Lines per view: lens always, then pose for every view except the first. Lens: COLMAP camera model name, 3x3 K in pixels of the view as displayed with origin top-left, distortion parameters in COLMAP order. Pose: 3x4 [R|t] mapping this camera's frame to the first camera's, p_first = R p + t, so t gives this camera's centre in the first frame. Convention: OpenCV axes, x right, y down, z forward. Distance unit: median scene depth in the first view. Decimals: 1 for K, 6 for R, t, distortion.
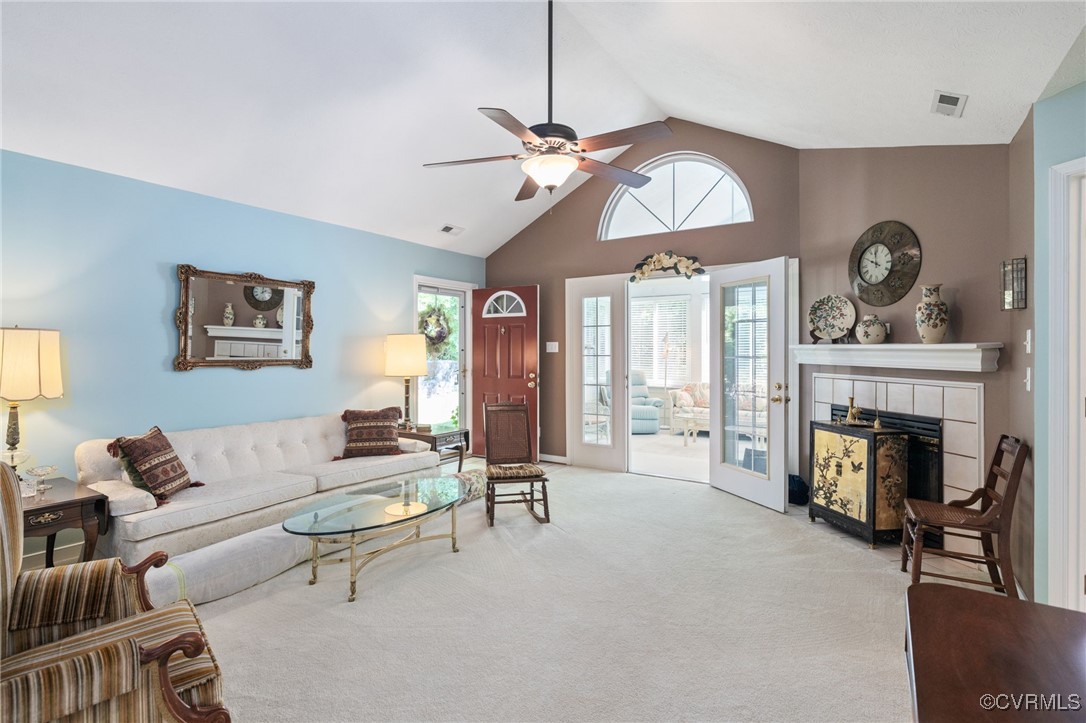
lens RADIAL K [[502.9, 0, 546.1], [0, 502.9, 348.0], [0, 0, 1]] dist [0.001127, 0.000133]
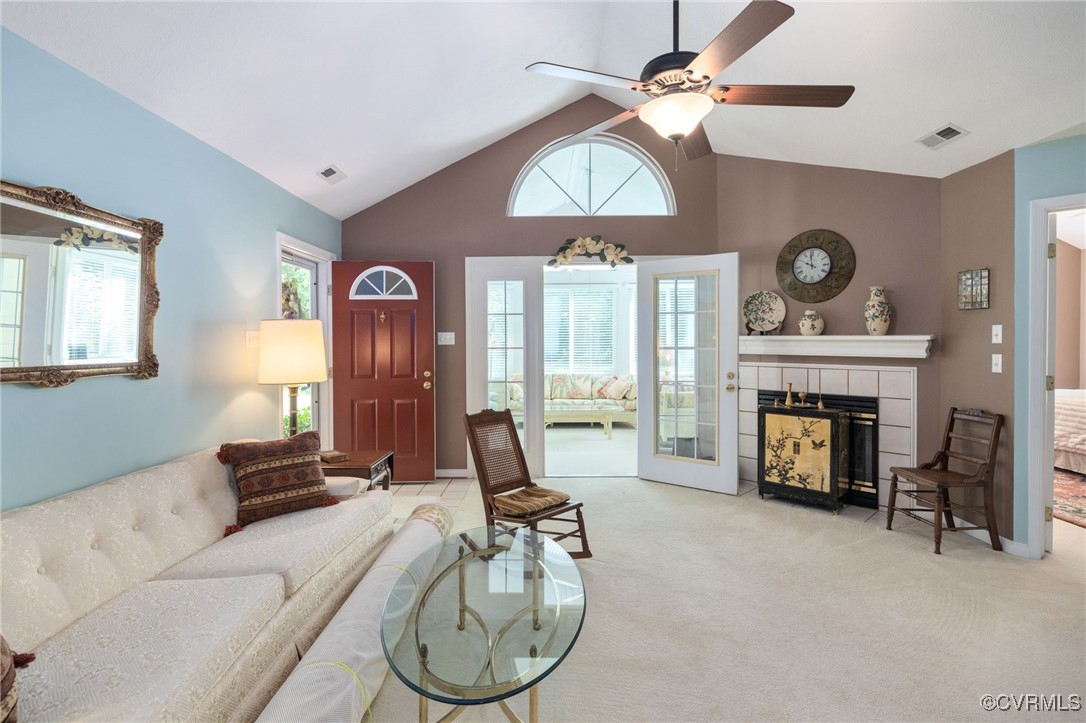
lens RADIAL K [[500.5, 0, 545.3], [0, 500.5, 345.7], [0, 0, 1]] dist [-0.009720, 0.000260]
pose [[0.849508, -0.009533, 0.527490, -0.420089], [0.001852, 0.999884, 0.015088, -0.002878], [-0.527573, -0.011840, 0.849427, 0.321814]]
